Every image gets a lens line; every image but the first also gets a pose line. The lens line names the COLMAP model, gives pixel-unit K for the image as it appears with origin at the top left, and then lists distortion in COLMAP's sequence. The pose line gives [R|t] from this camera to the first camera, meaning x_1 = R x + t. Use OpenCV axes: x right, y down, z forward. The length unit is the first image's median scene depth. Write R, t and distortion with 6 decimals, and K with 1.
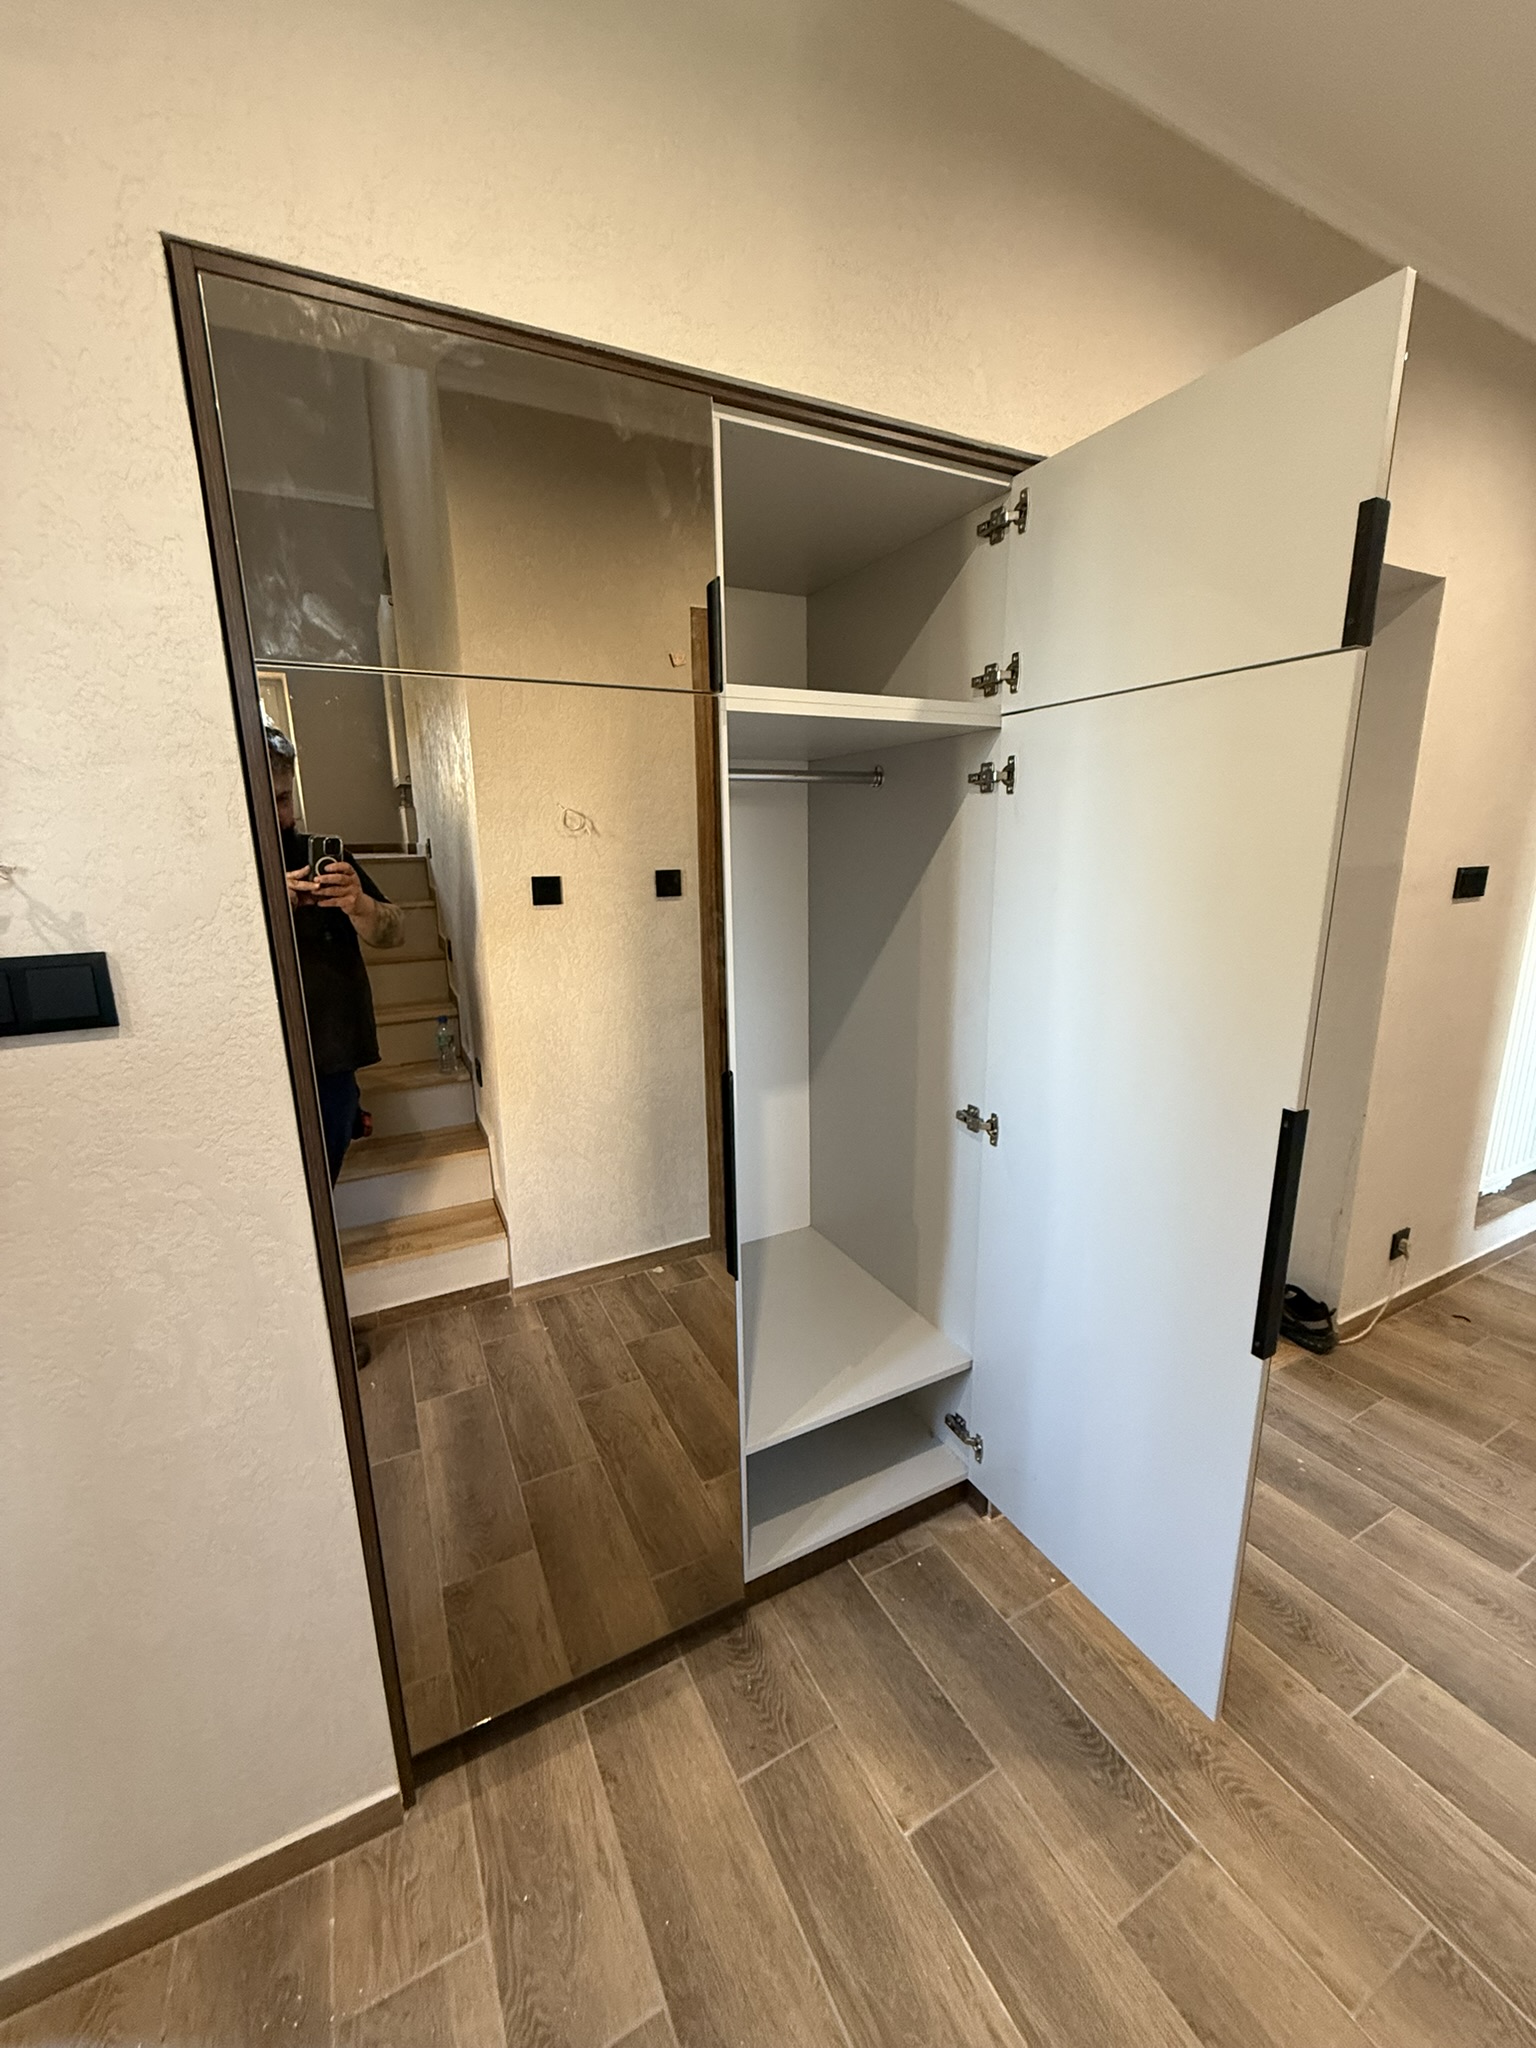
lens RADIAL K [[814.4, 0, 765.7], [0, 814.4, 1027.8], [0, 0, 1]] dist [-0.000116, -0.000119]
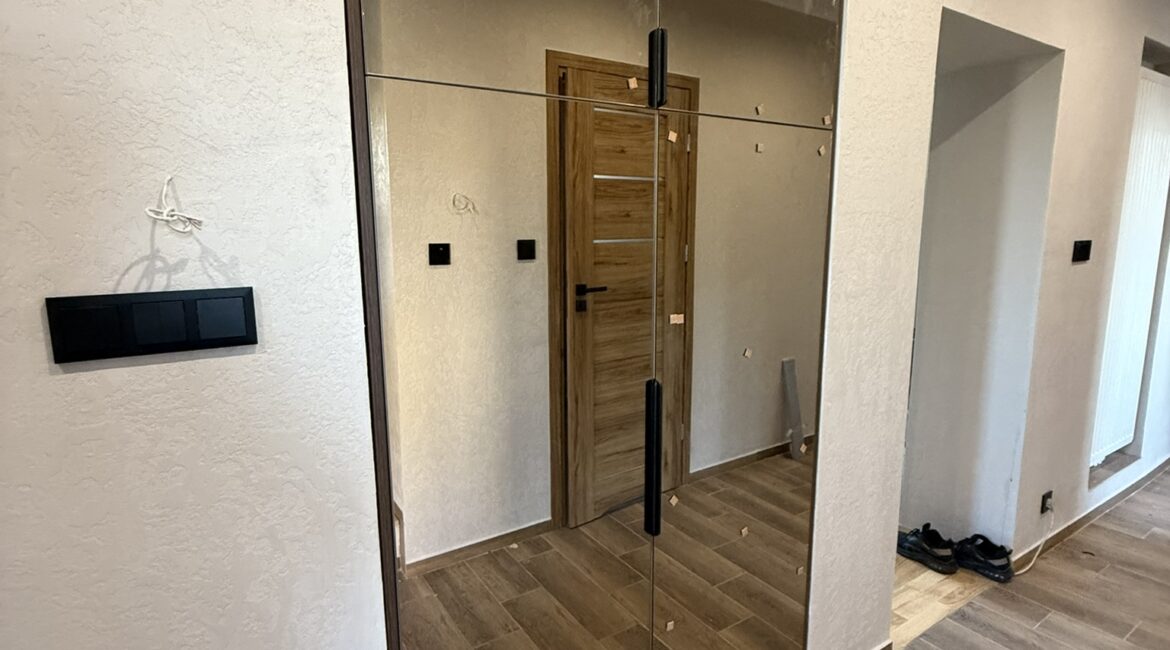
lens RADIAL K [[621.1, 0, 585.6], [0, 621.1, 328.3], [0, 0, 1]] dist [-0.000682, 0.001538]
pose [[0.994338, -0.008230, 0.105947, -0.142027], [0.014644, 0.998096, -0.059908, 0.015003], [-0.105252, 0.061121, 0.992565, -0.015326]]
